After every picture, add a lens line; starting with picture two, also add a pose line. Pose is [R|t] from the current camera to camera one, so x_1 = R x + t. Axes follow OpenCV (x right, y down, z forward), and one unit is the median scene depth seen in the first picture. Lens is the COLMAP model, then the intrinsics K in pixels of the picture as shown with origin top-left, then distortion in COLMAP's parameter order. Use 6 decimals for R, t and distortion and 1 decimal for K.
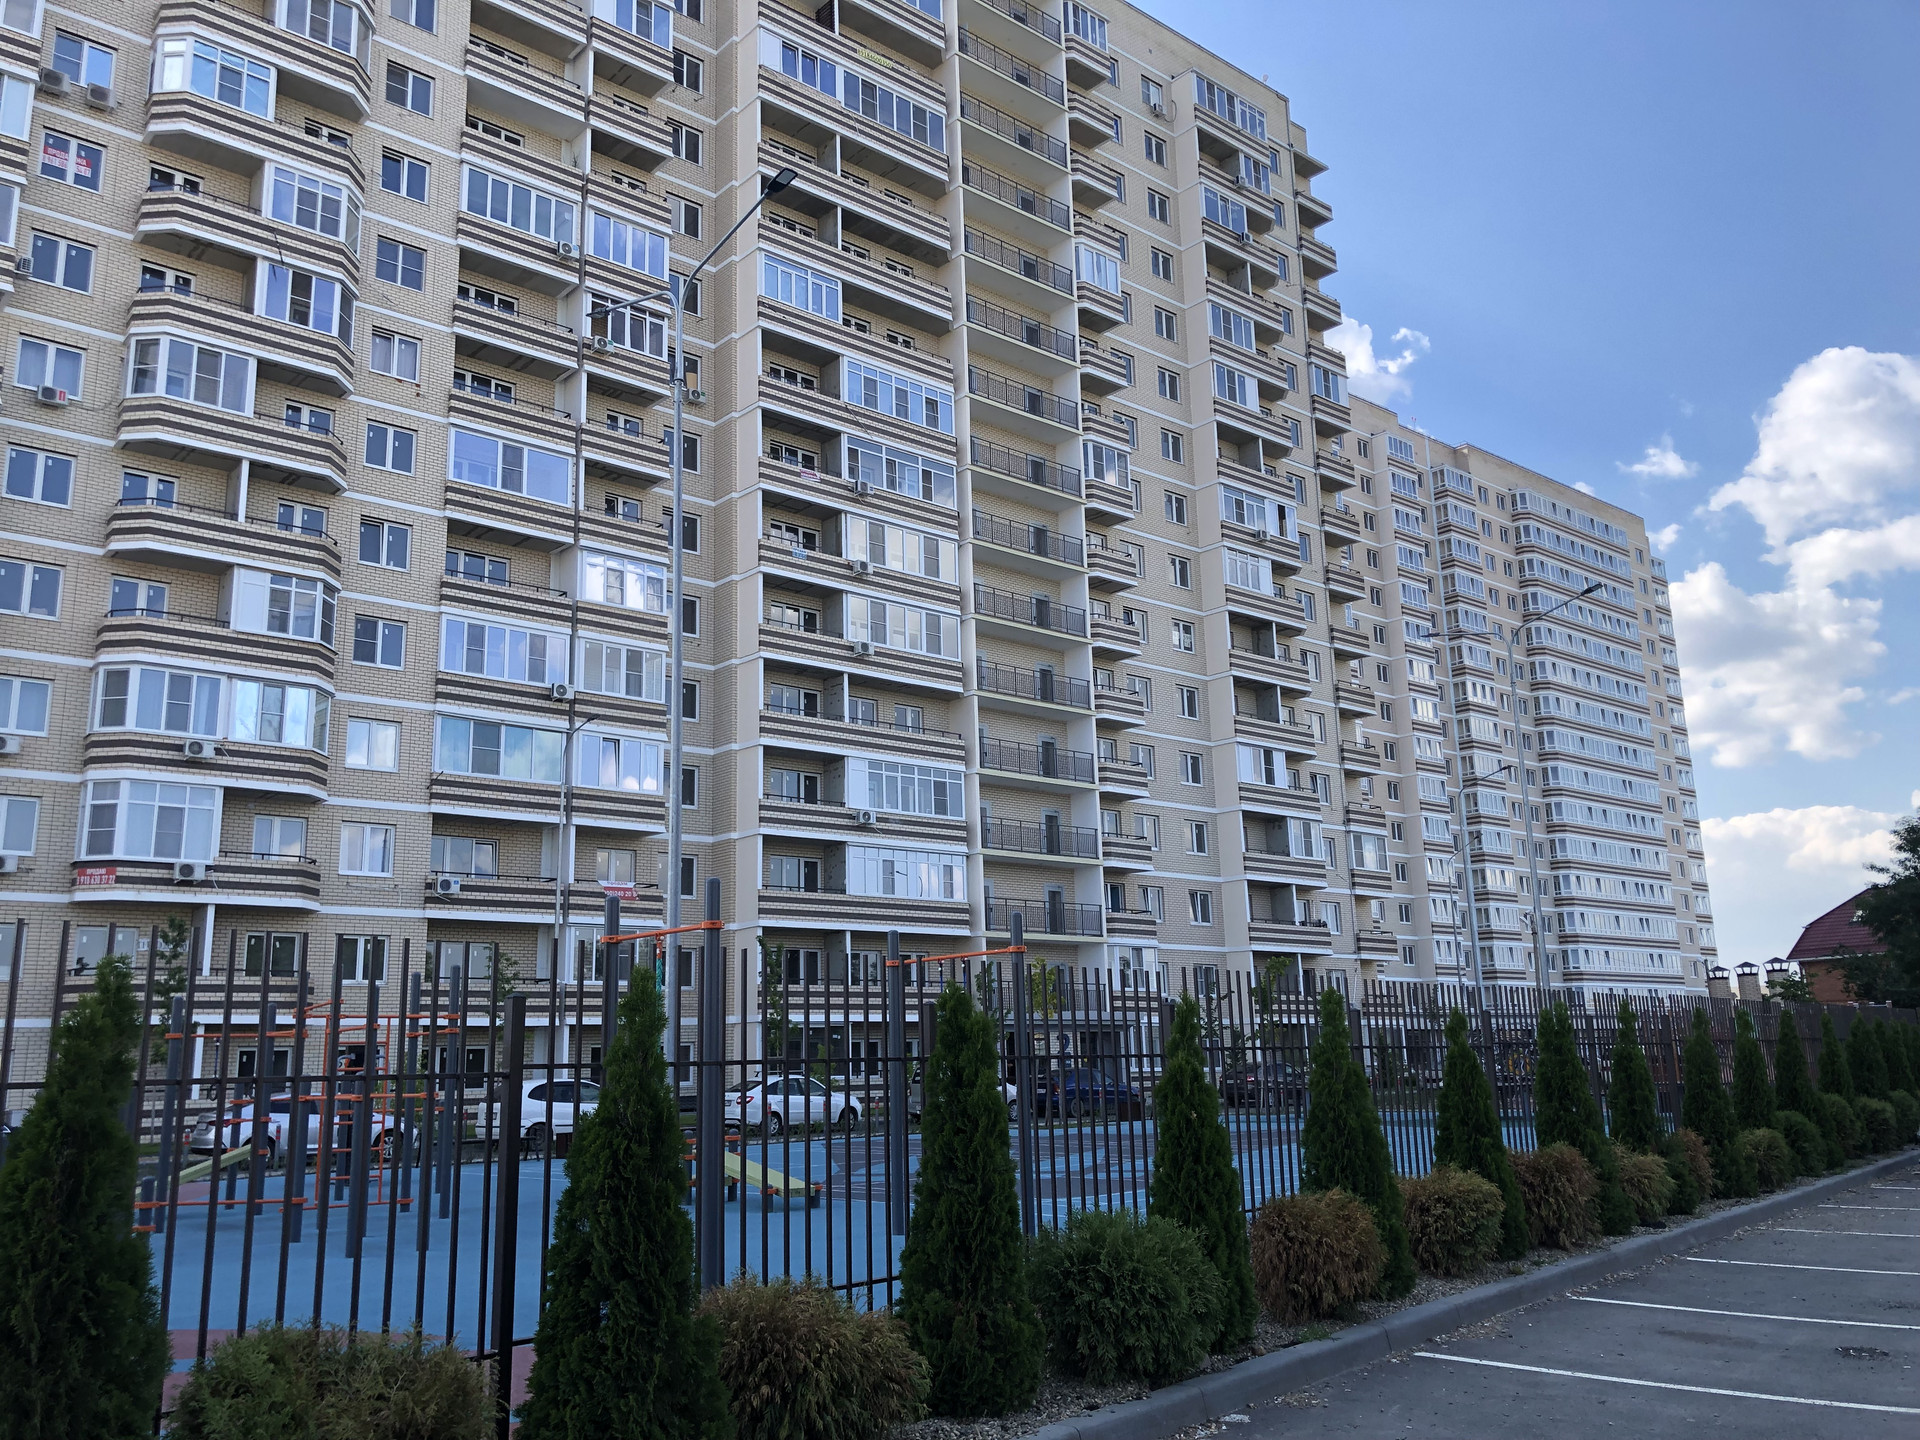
lens RADIAL K [[1584.6, 0, 956.5], [0, 1584.6, 701.9], [0, 0, 1]] dist [0.036615, -0.040228]
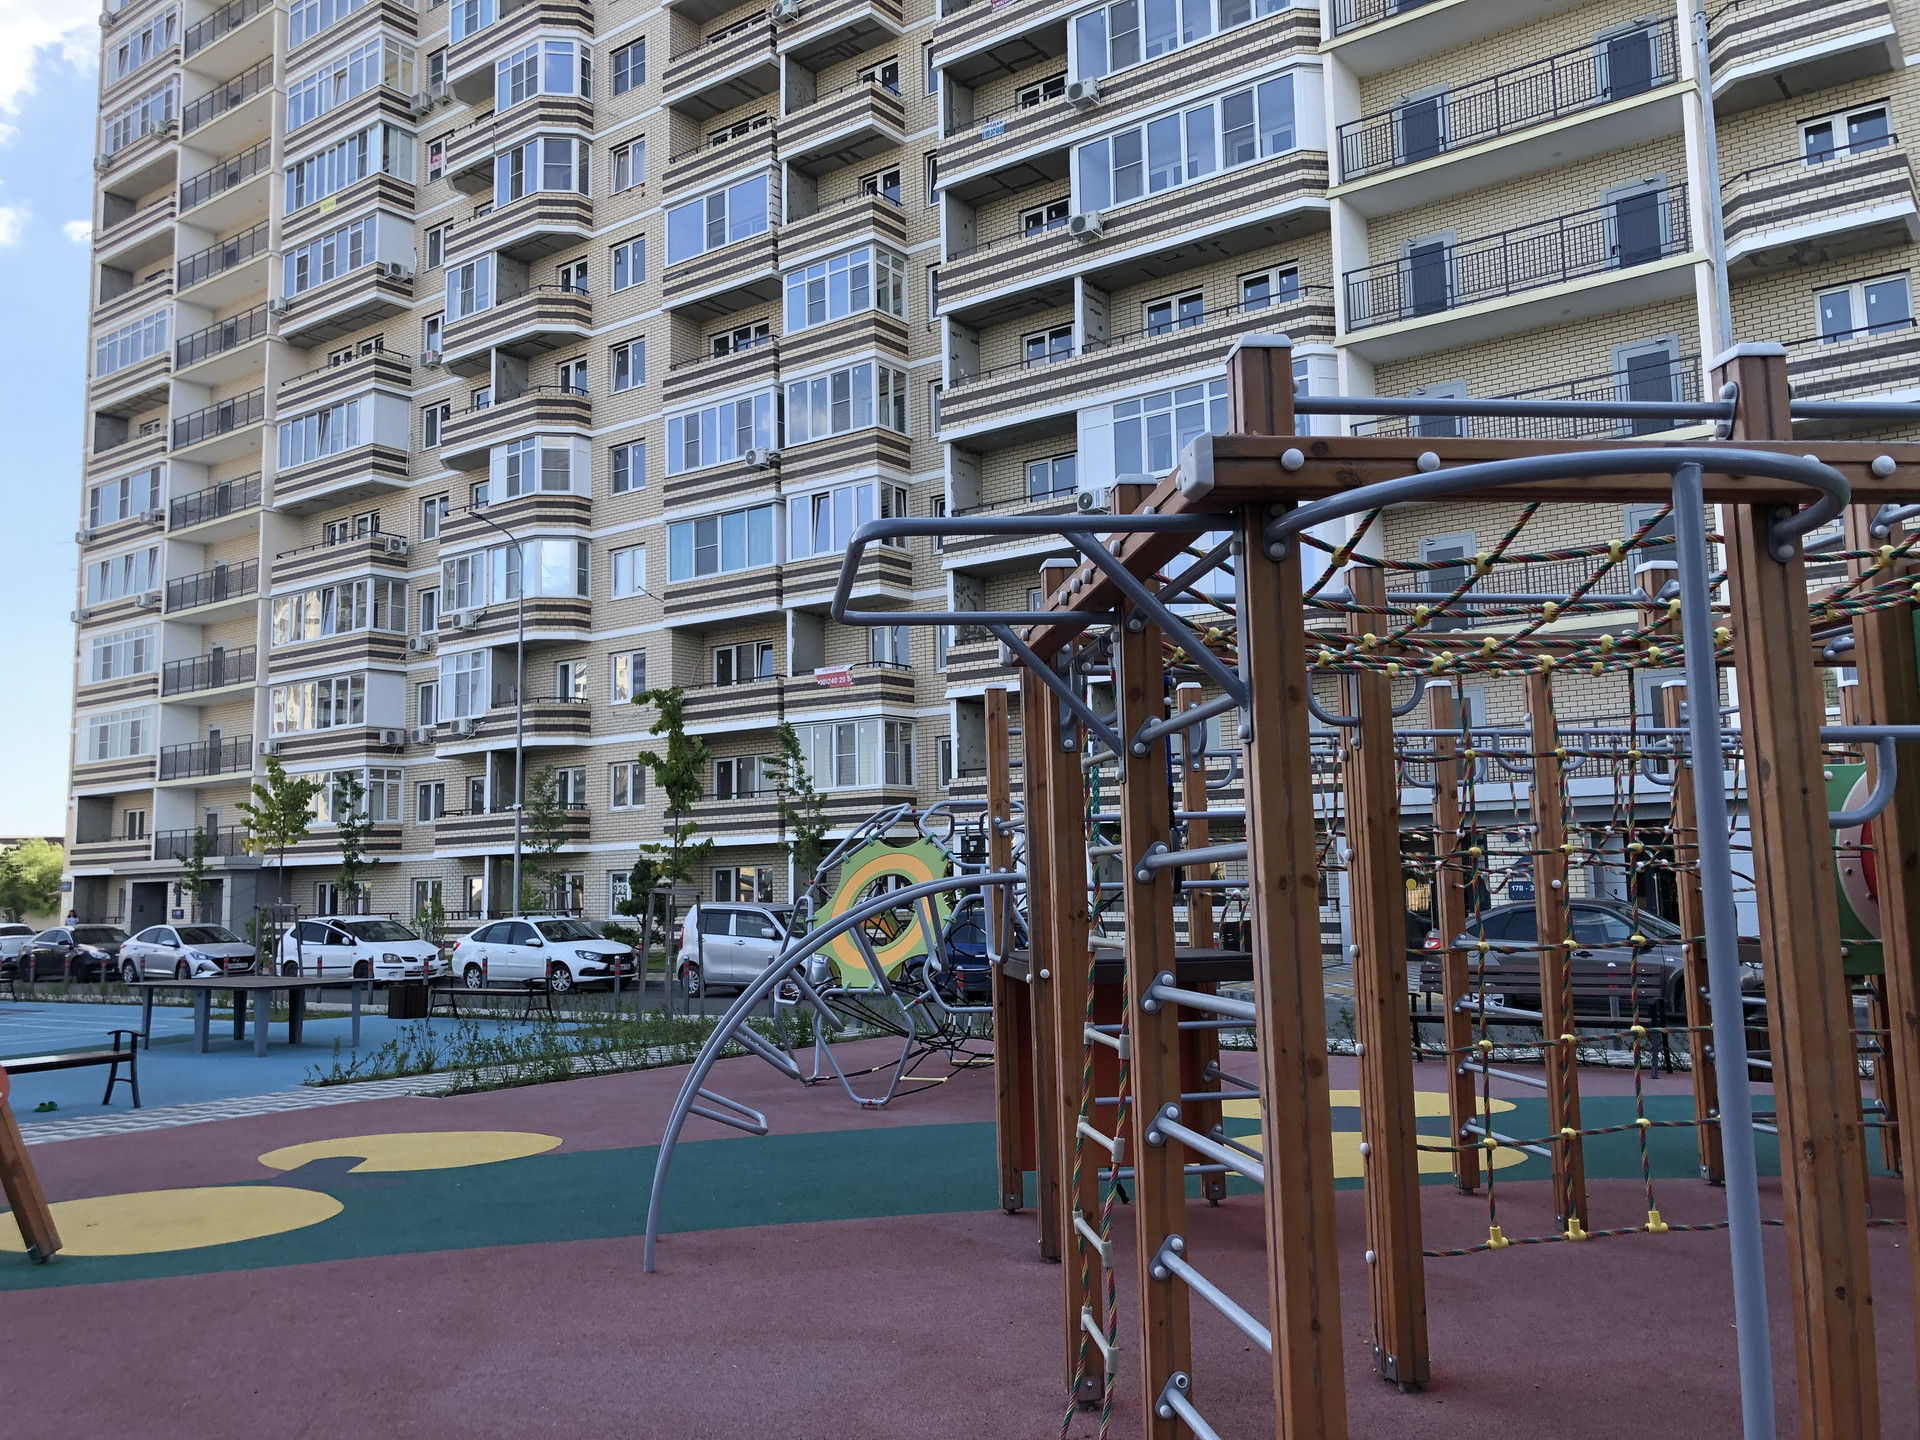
lens RADIAL K [[1584.6, 0, 955.1], [0, 1584.6, 715.7], [0, 0, 1]] dist [0.036615, -0.040228]
pose [[0.201688, -0.086182, -0.975651, 0.621698], [0.231954, 0.971988, -0.037909, 0.195242], [0.951588, -0.218660, 0.216028, 0.943276]]
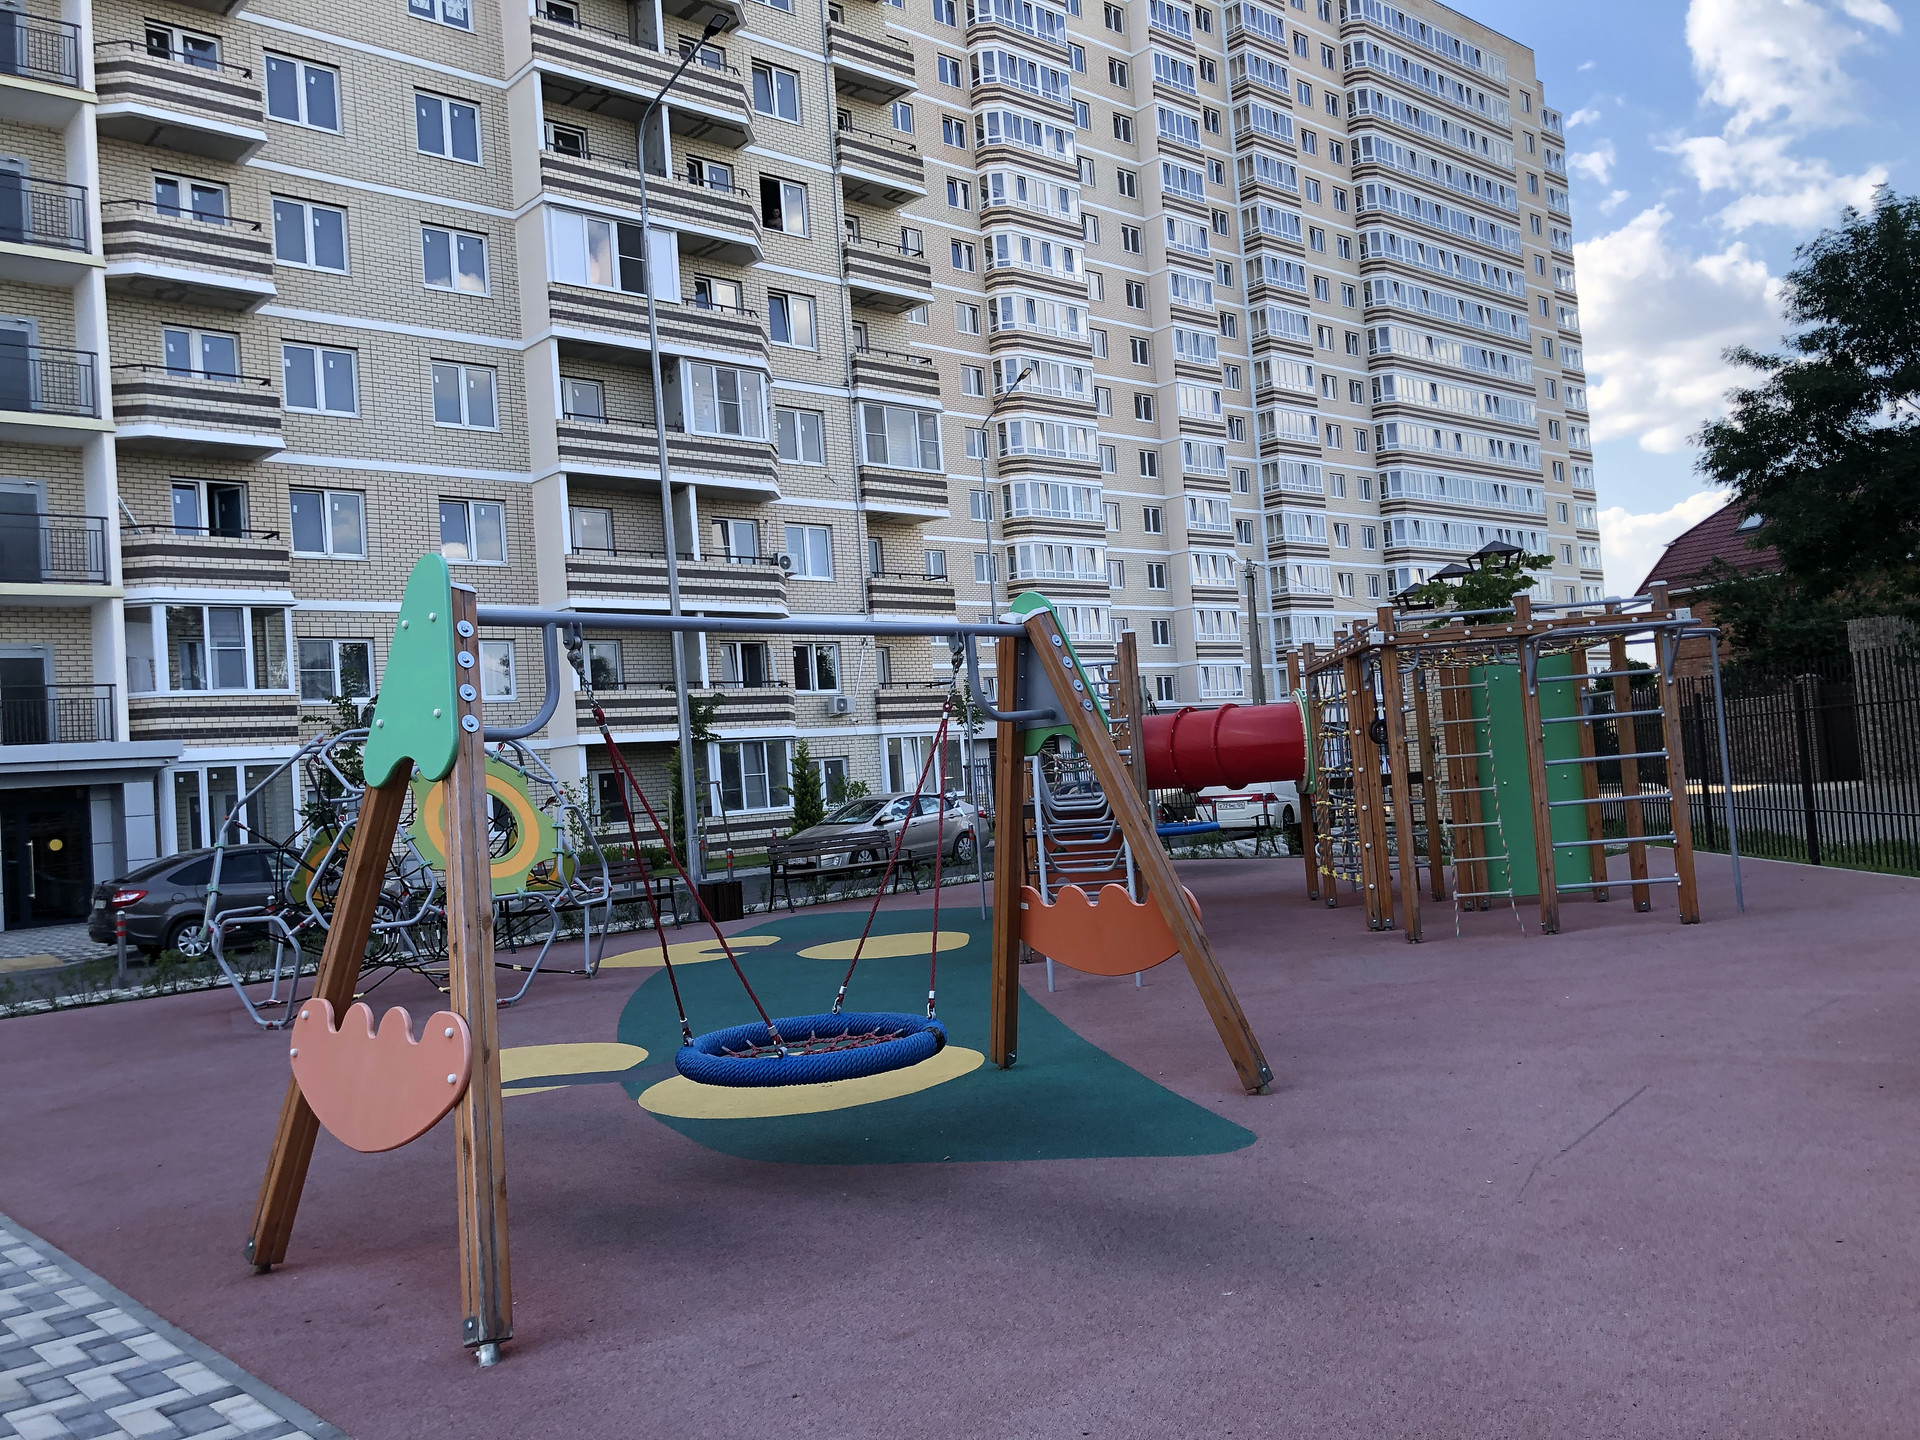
lens RADIAL K [[1584.6, 0, 965.4], [0, 1584.6, 708.3], [0, 0, 1]] dist [0.036615, -0.040228]
pose [[0.998540, -0.048978, 0.022765, 0.149024], [0.044133, 0.982892, 0.178817, 0.050412], [-0.031134, -0.177552, 0.983619, 0.238423]]
